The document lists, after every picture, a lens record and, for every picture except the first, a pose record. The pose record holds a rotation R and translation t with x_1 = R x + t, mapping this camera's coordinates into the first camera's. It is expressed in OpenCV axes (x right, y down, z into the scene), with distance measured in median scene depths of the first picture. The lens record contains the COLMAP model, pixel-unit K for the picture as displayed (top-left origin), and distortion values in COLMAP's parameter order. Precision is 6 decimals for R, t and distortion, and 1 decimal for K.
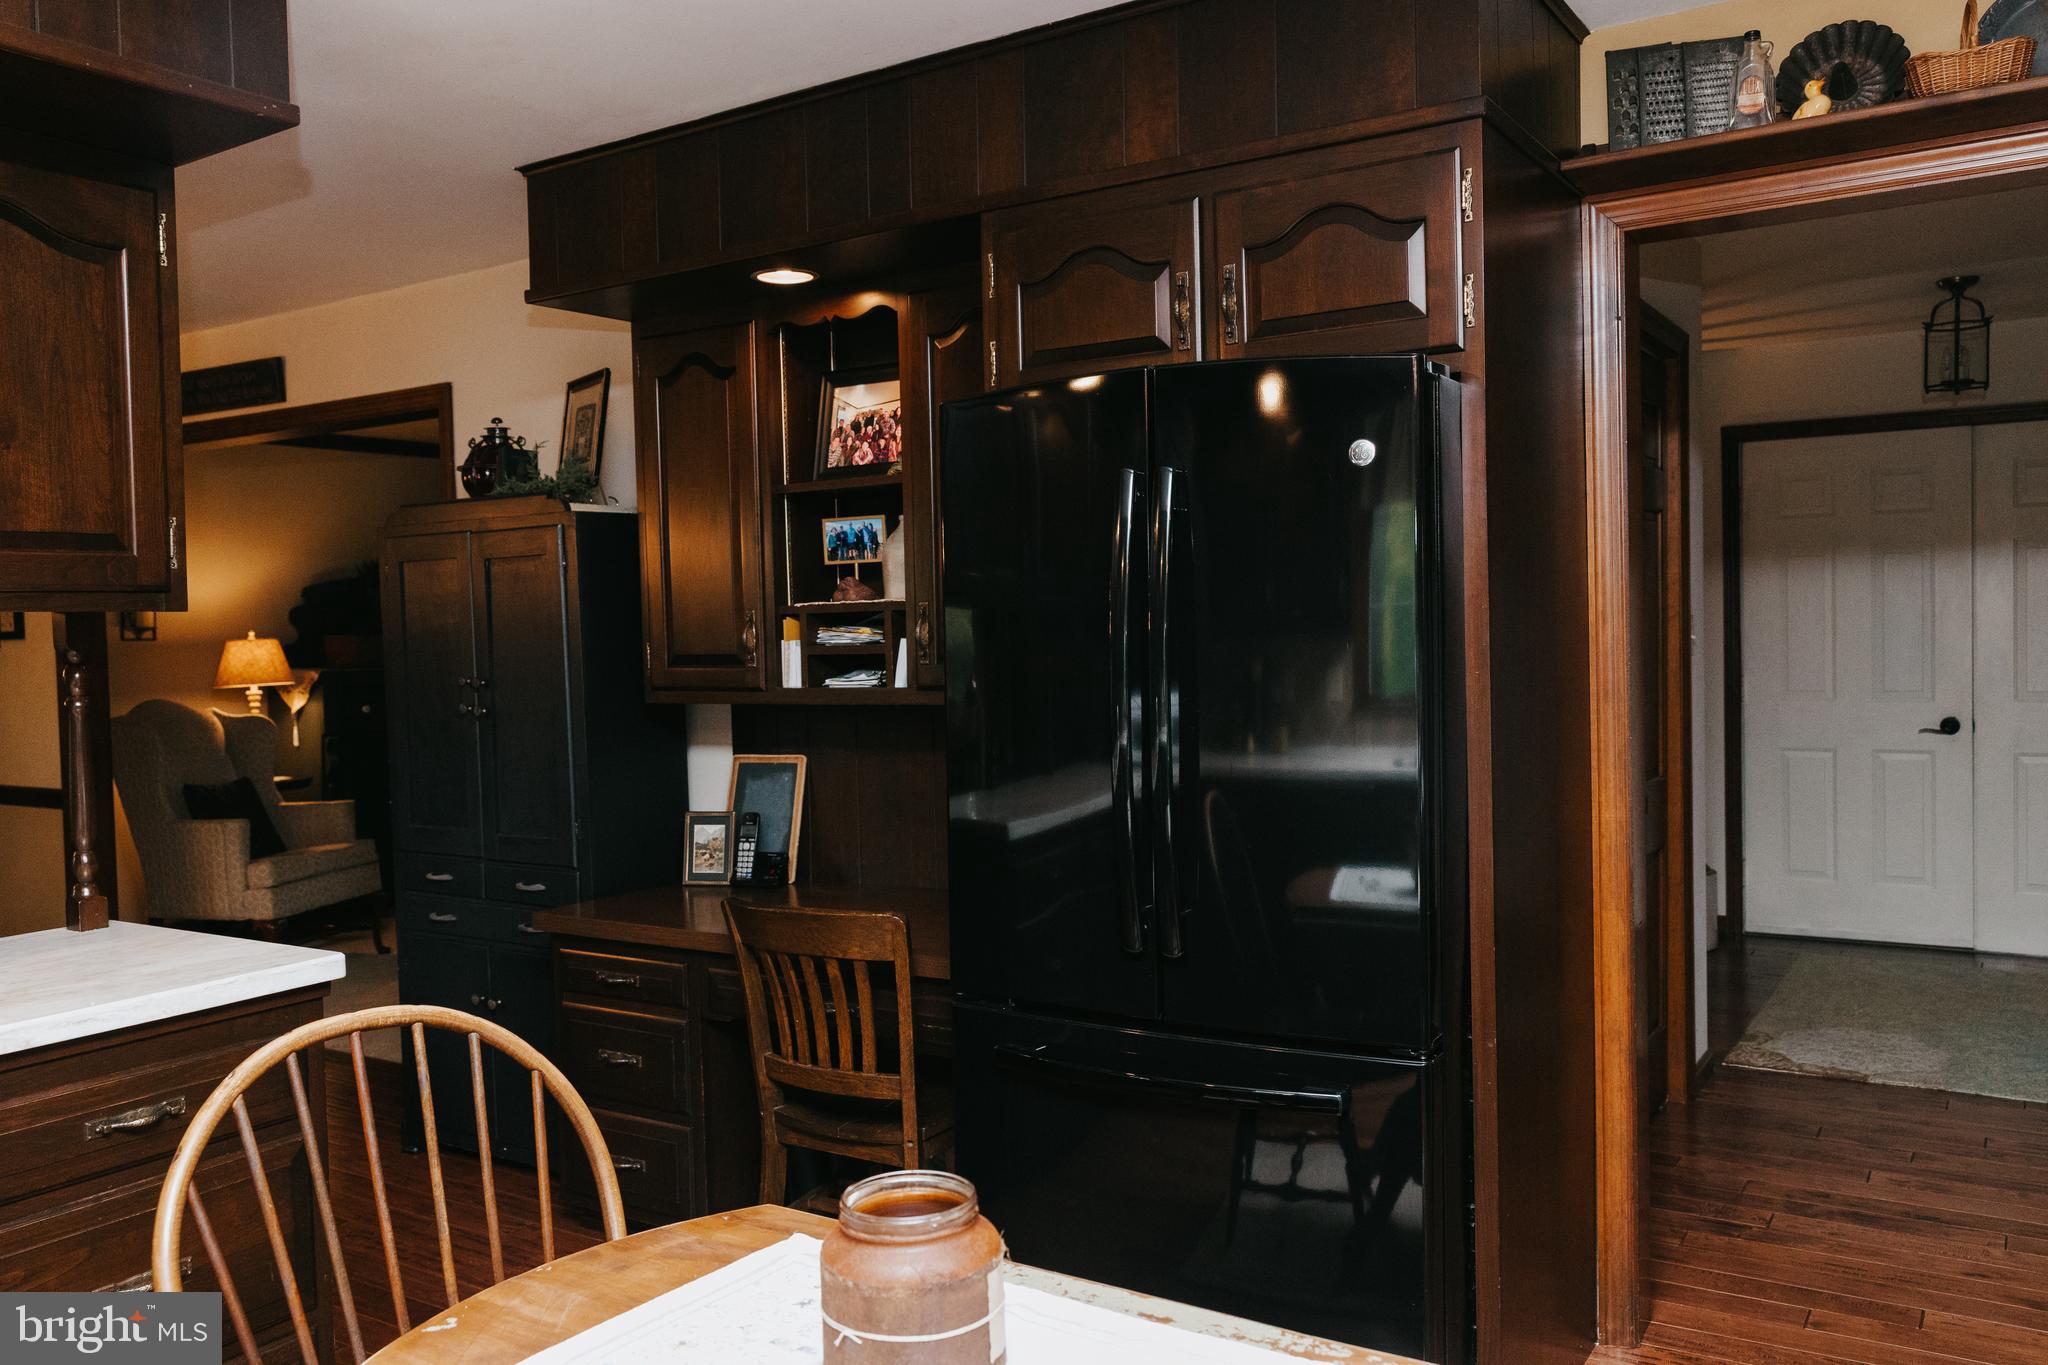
lens RADIAL K [[1592.1, 0, 1024.0], [0, 1592.1, 682.5], [0, 0, 1]] dist [0.006068, -0.005698]
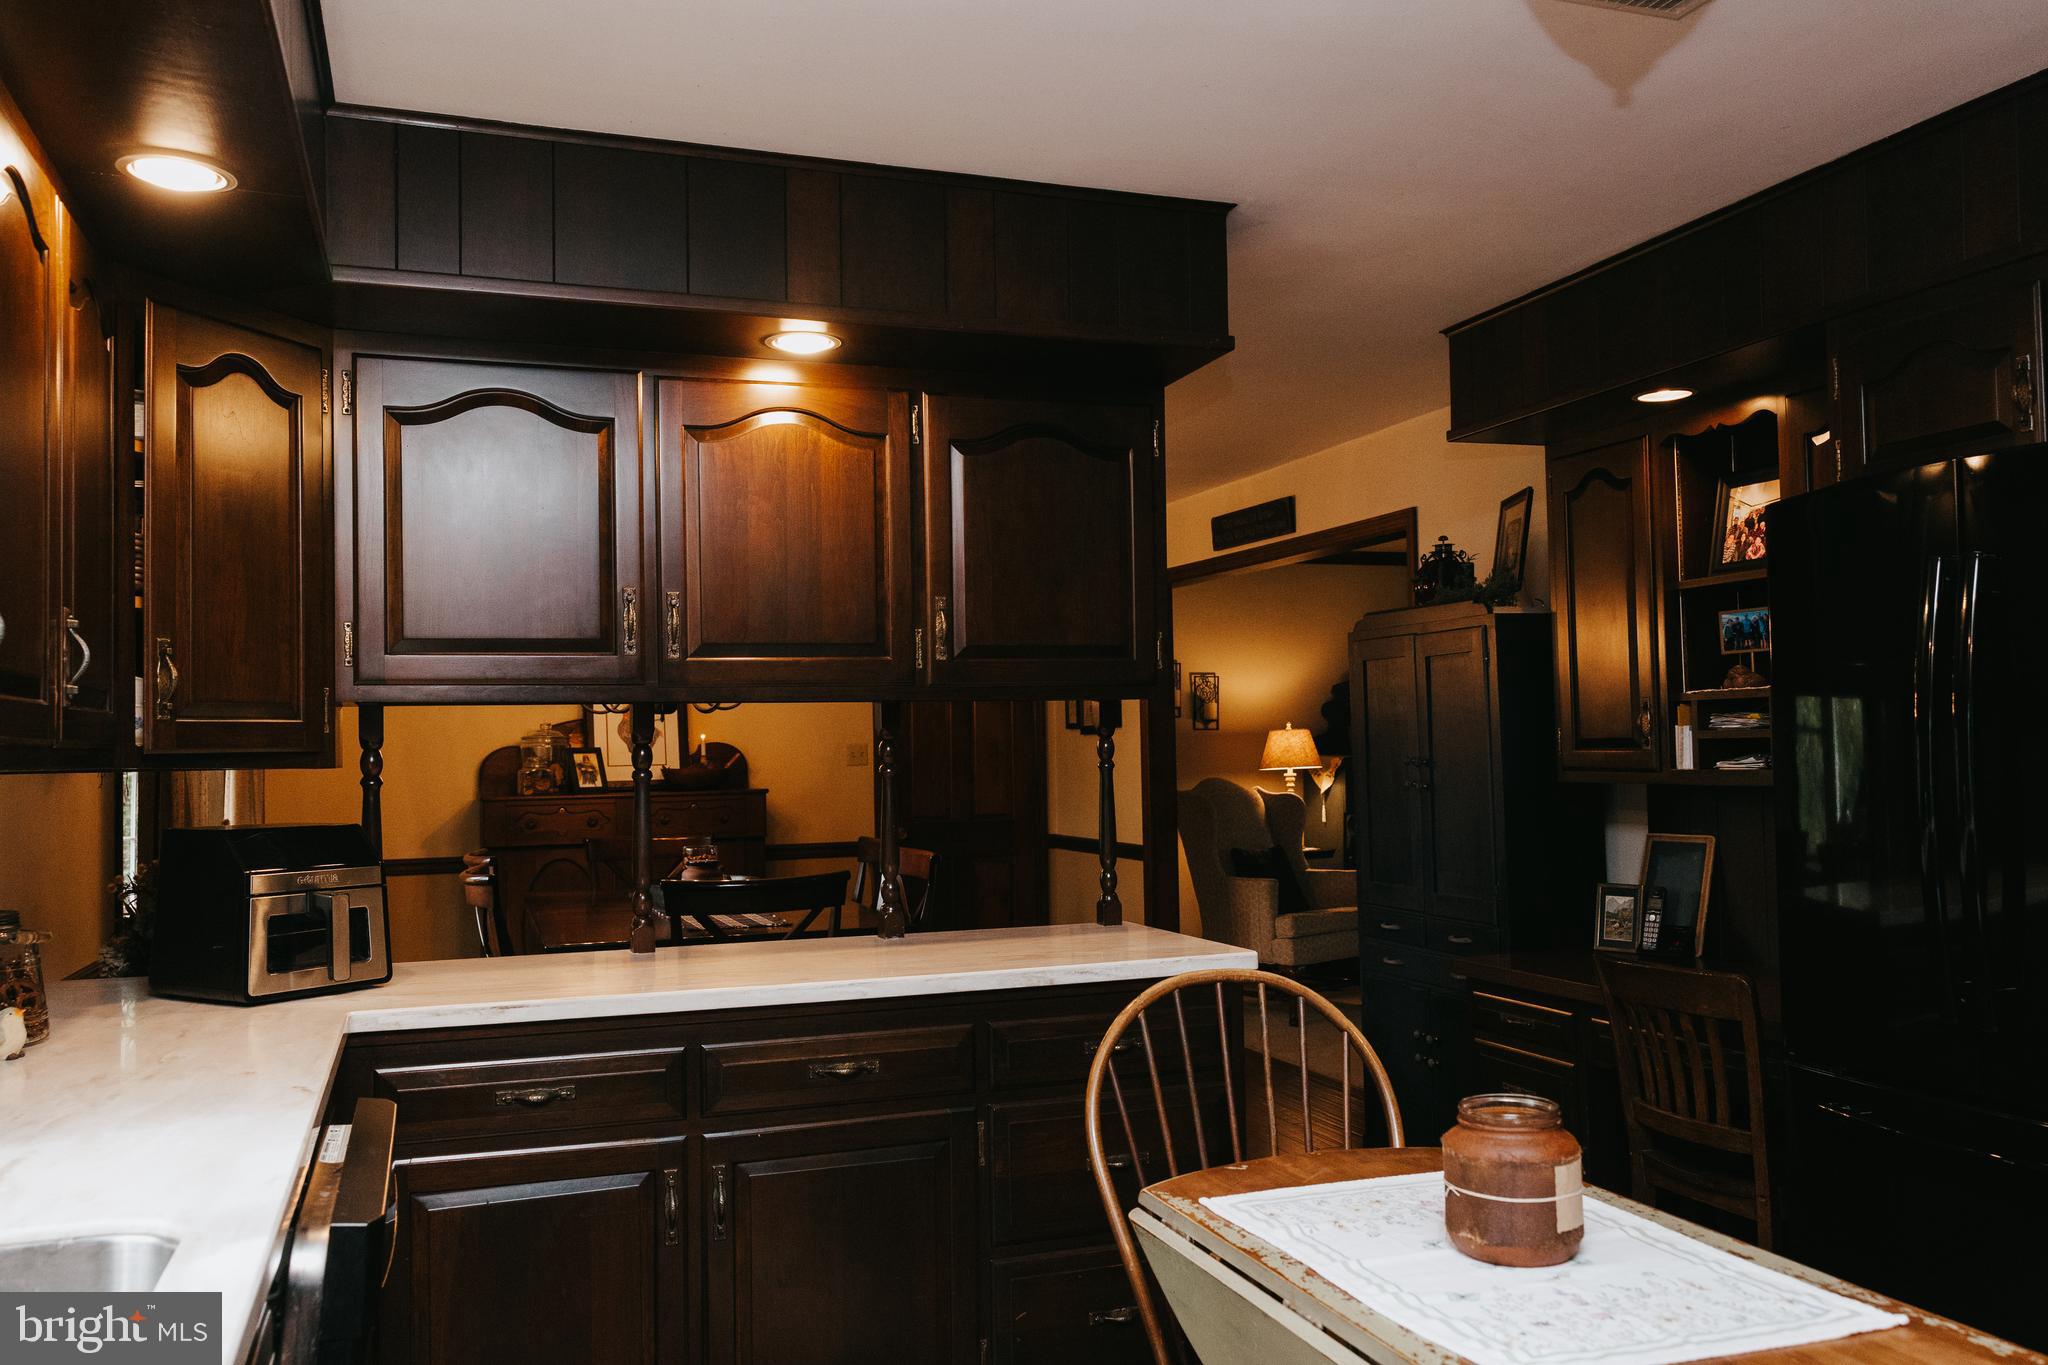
lens RADIAL K [[1687.3, 0, 1024.0], [0, 1687.3, 682.5], [0, 0, 1]] dist [0.003754, -0.000873]
pose [[0.792056, -0.014072, -0.610287, 0.193884], [-0.024355, 0.998210, -0.054625, 0.017663], [0.609963, 0.058130, 0.790295, -0.172537]]
